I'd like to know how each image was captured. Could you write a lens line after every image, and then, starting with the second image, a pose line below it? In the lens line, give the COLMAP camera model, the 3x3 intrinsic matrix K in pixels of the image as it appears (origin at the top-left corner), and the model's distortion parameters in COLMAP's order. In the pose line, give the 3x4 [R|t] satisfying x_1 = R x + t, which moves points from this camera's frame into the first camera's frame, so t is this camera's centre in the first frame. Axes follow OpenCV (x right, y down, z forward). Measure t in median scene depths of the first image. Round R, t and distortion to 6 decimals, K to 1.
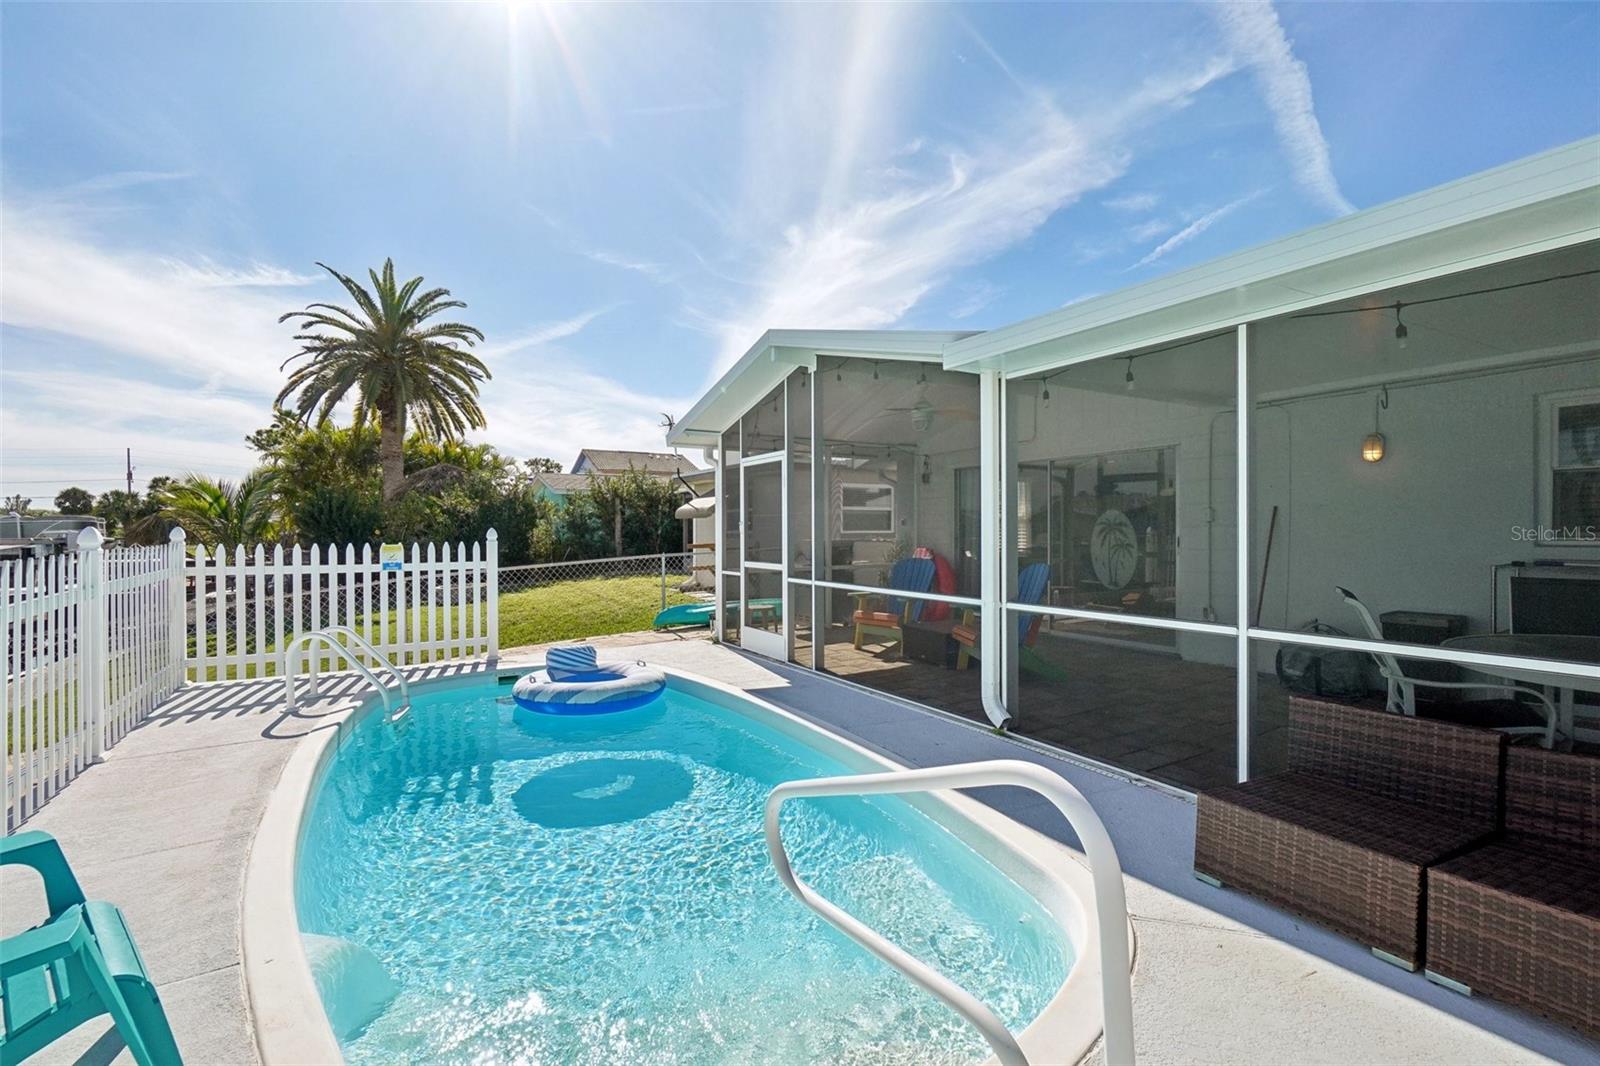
lens RADIAL K [[701.8, 0, 806.1], [0, 701.8, 531.0], [0, 0, 1]] dist [-0.016545, -0.000297]
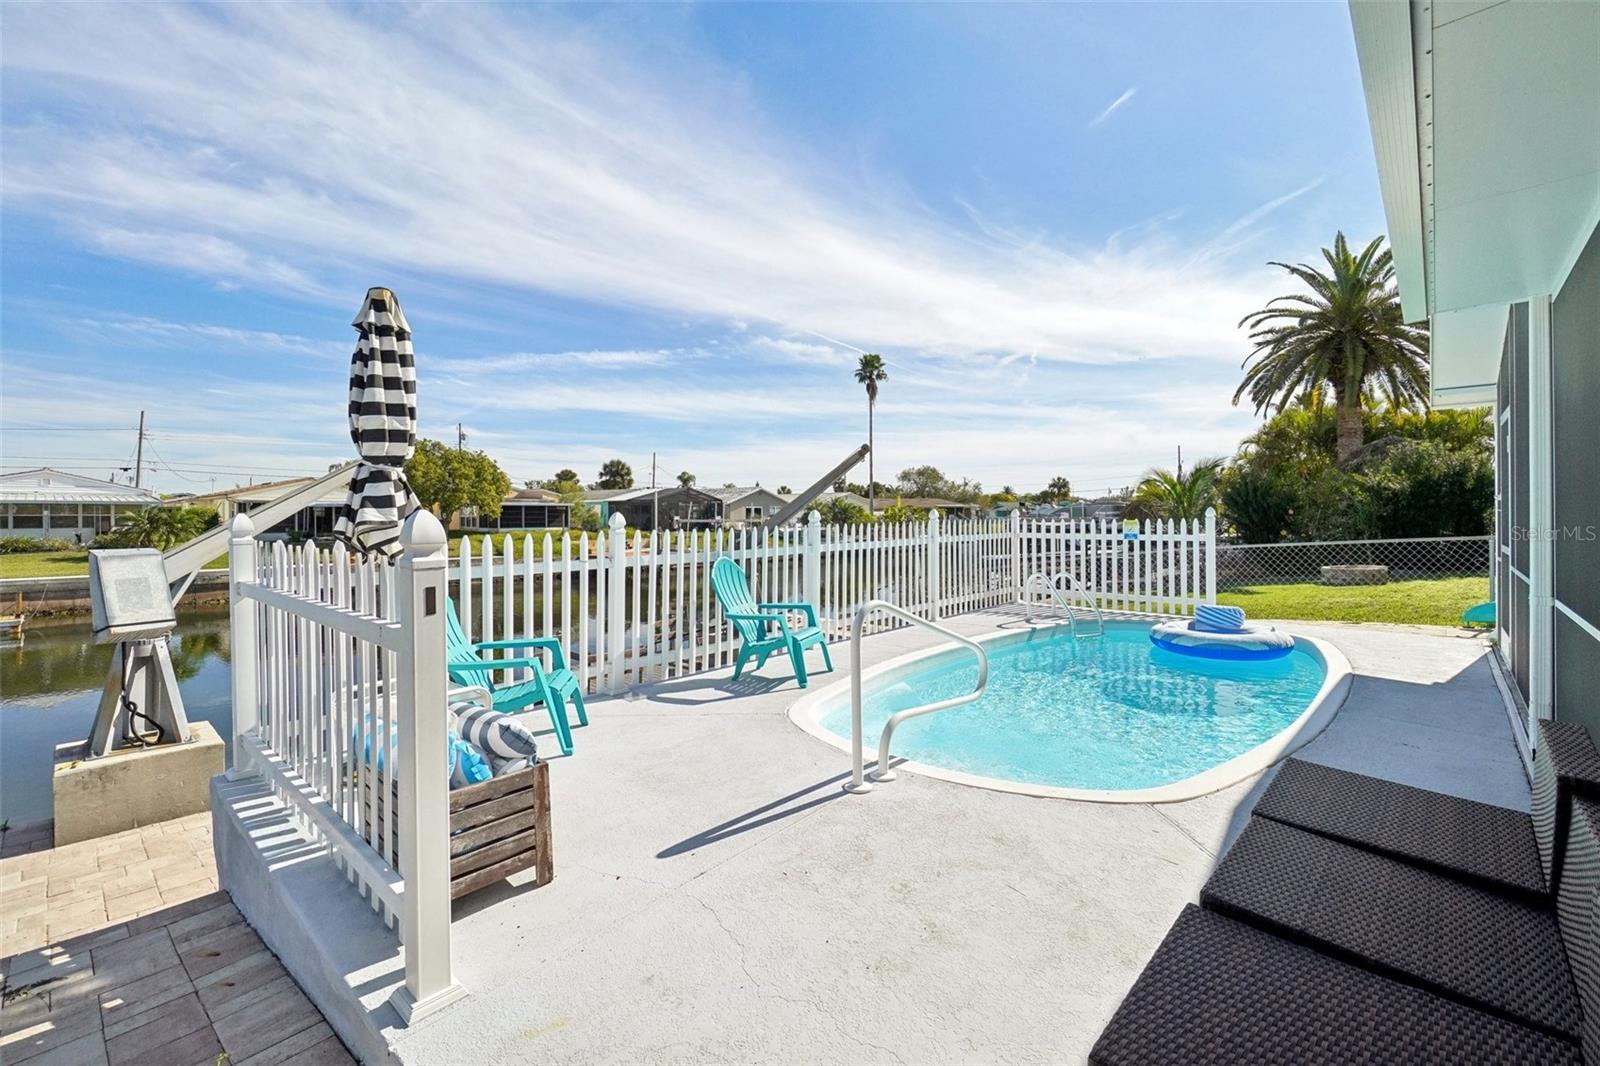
lens RADIAL K [[699.4, 0, 800.5], [0, 699.4, 537.4], [0, 0, 1]] dist [0.008594, -0.003841]
pose [[0.269314, 0.028326, -0.962636, 0.152880], [0.006502, 0.999491, 0.031230, 0.001733], [0.963030, -0.014670, 0.268993, 0.003947]]
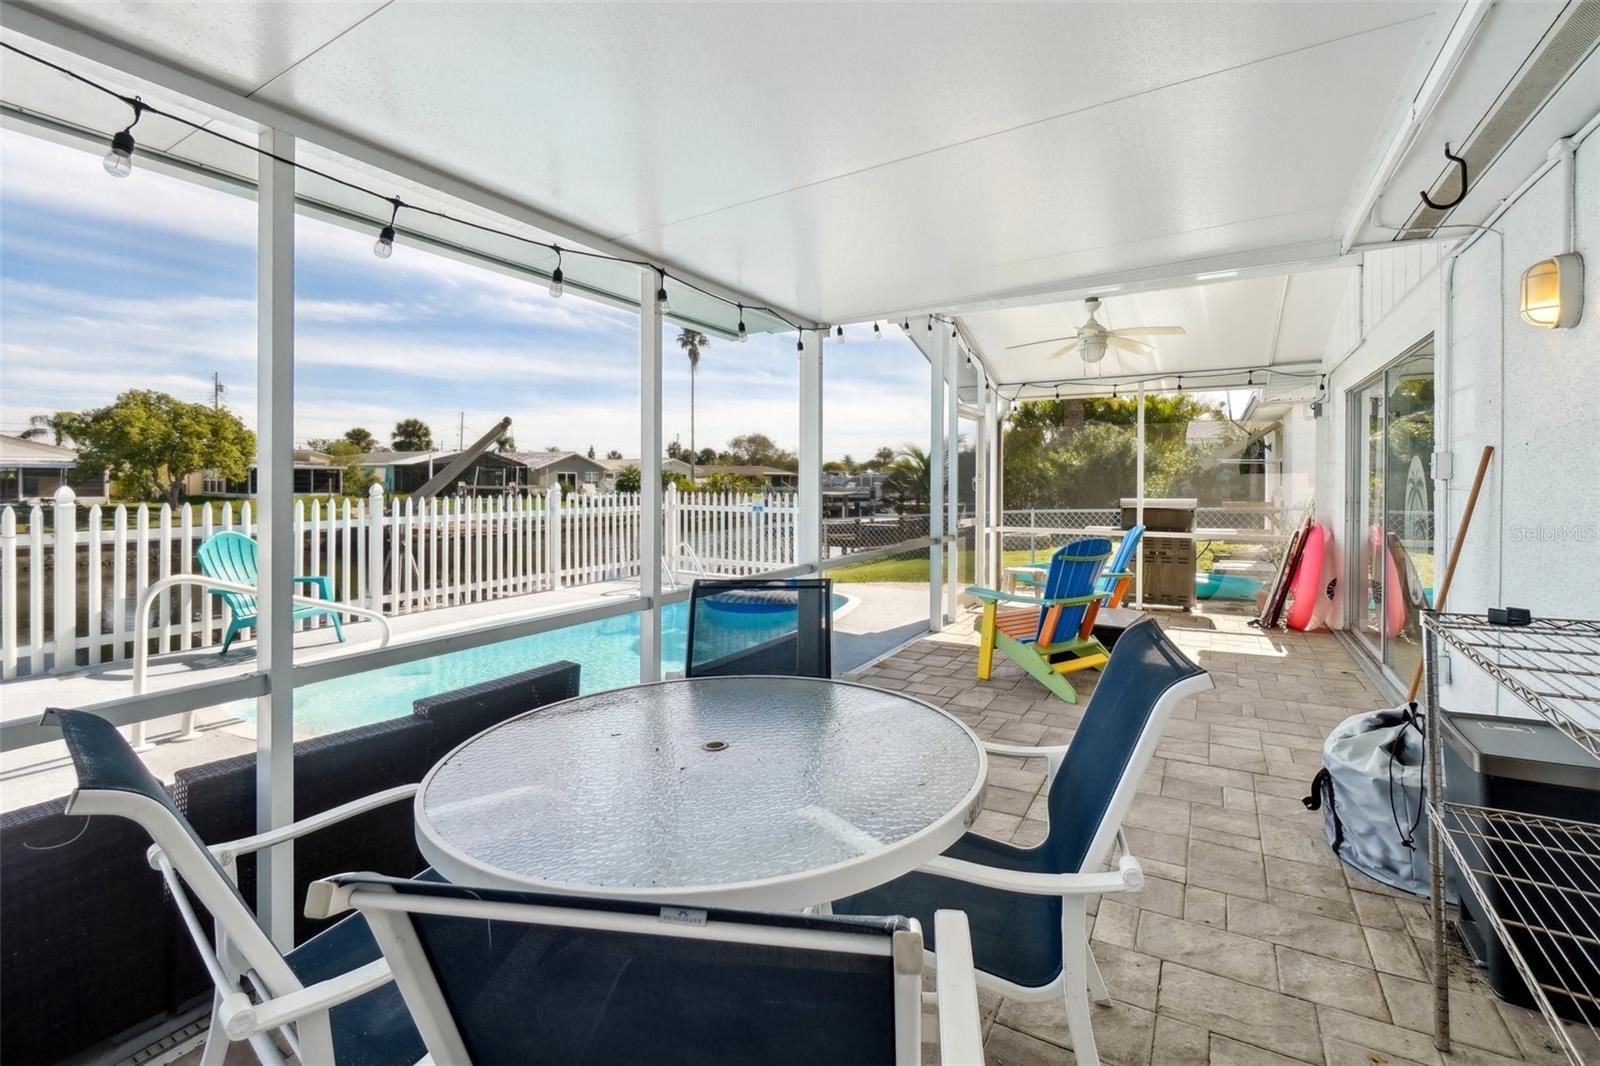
lens RADIAL K [[701.8, 0, 806.1], [0, 701.8, 531.0], [0, 0, 1]] dist [-0.016545, -0.000297]
pose [[0.474490, 0.063049, -0.878000, 0.208206], [-0.003849, 0.997571, 0.069556, -0.000652], [0.880252, -0.029624, 0.473580, 0.109091]]
